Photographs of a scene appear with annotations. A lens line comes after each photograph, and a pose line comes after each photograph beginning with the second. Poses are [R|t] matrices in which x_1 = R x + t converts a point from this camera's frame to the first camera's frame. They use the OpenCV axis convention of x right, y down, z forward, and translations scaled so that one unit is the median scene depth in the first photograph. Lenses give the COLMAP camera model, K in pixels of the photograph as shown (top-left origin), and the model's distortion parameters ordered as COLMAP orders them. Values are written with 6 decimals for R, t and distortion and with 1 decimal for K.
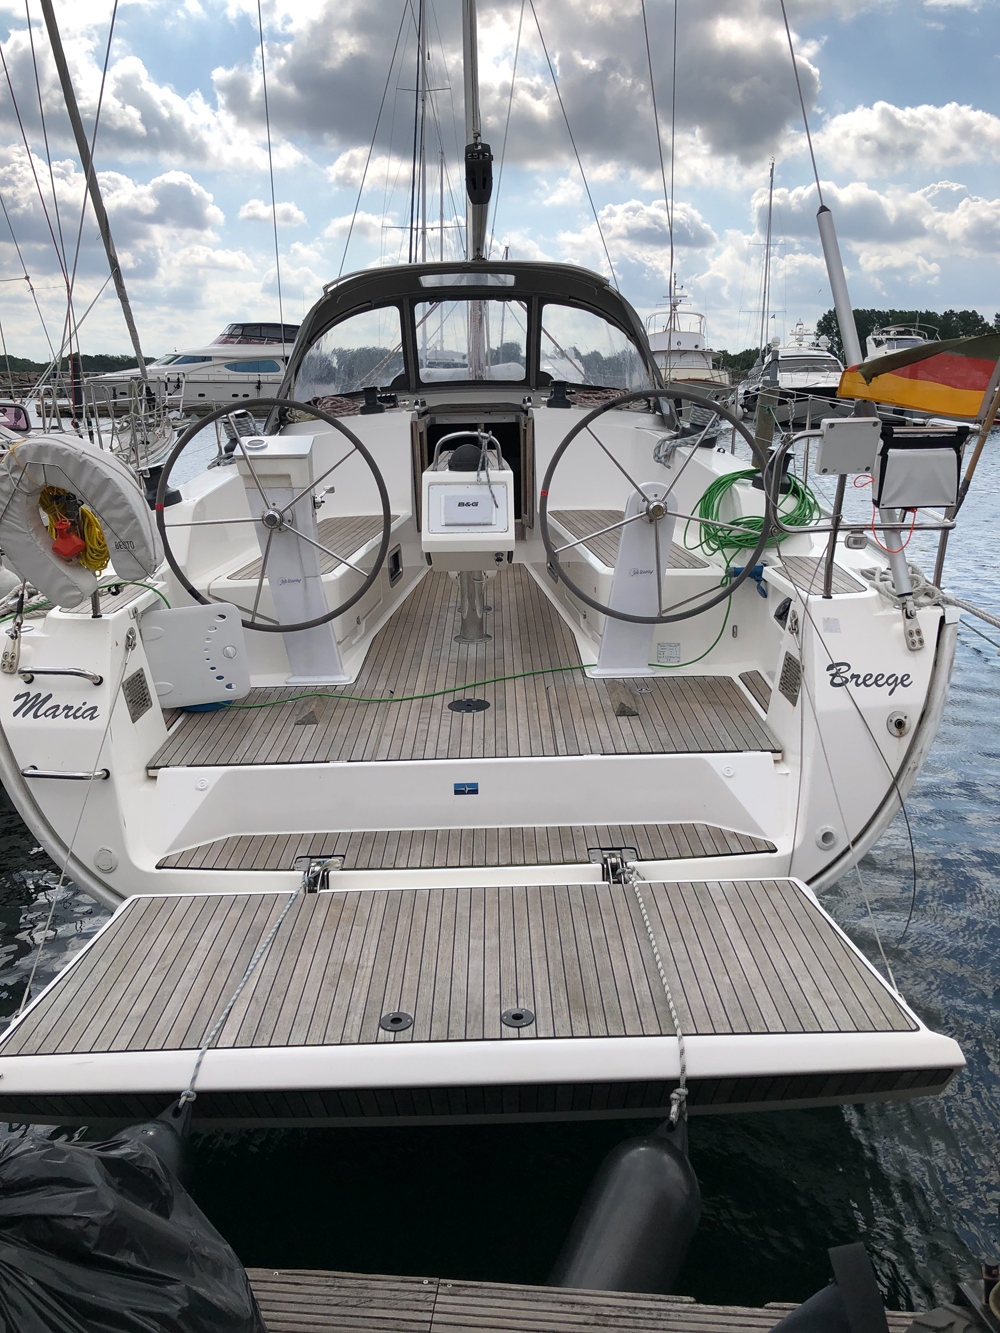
lens RADIAL K [[1100.2, 0, 501.5], [0, 1100.2, 660.0], [0, 0, 1]] dist [0.016500, 0.002684]
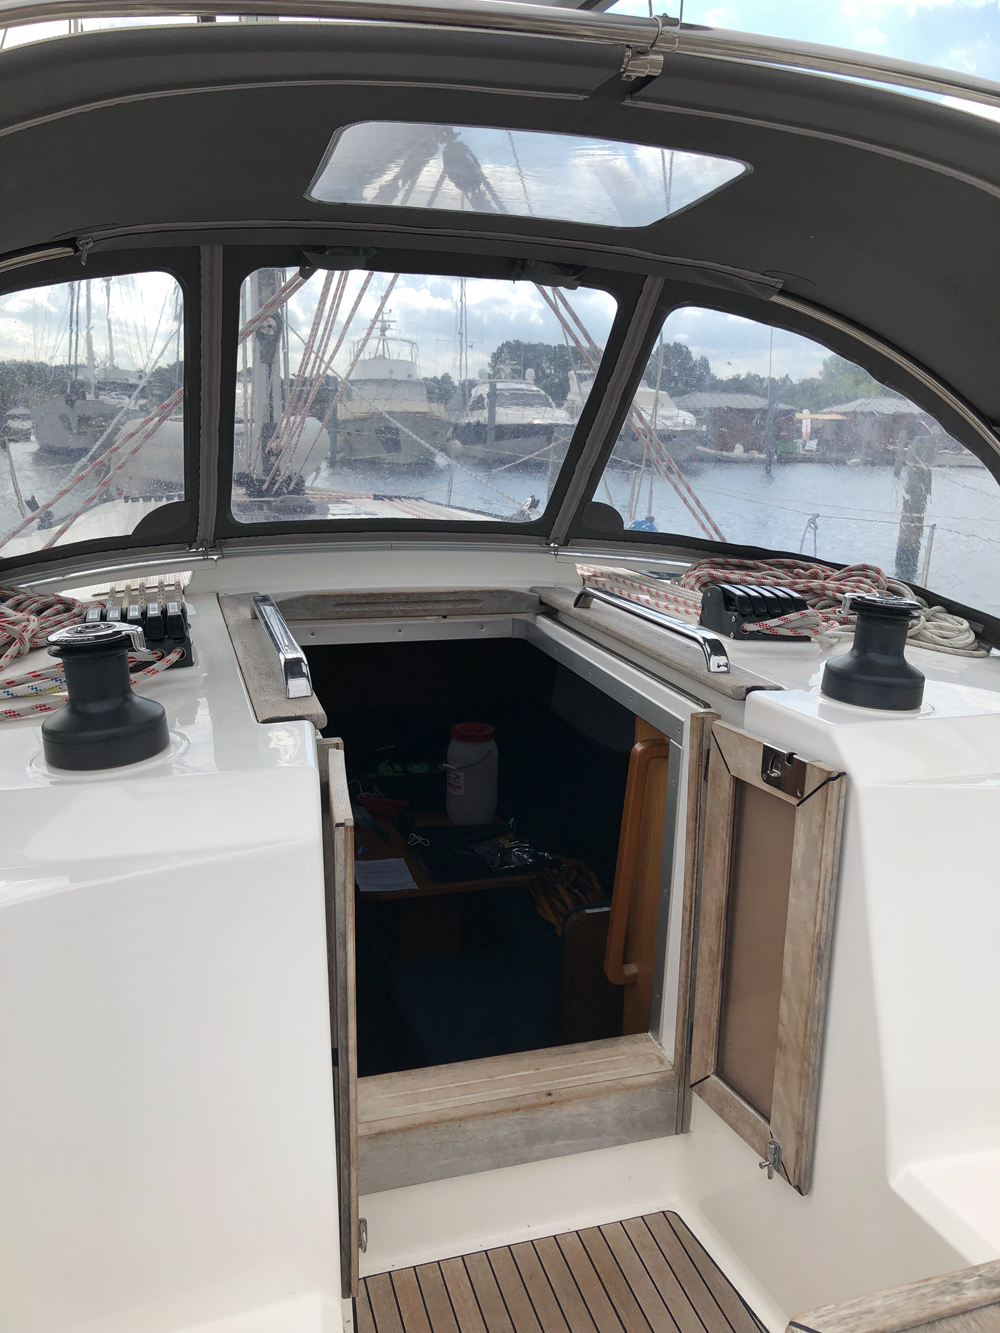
lens RADIAL K [[1100.2, 0, 498.6], [0, 1100.2, 666.1], [0, 0, 1]] dist [0.016500, 0.002684]
pose [[0.960088, -0.039247, 0.276933, -0.090392], [0.043358, 0.999021, -0.008736, -0.202874], [-0.276319, 0.020395, 0.960850, 0.655029]]
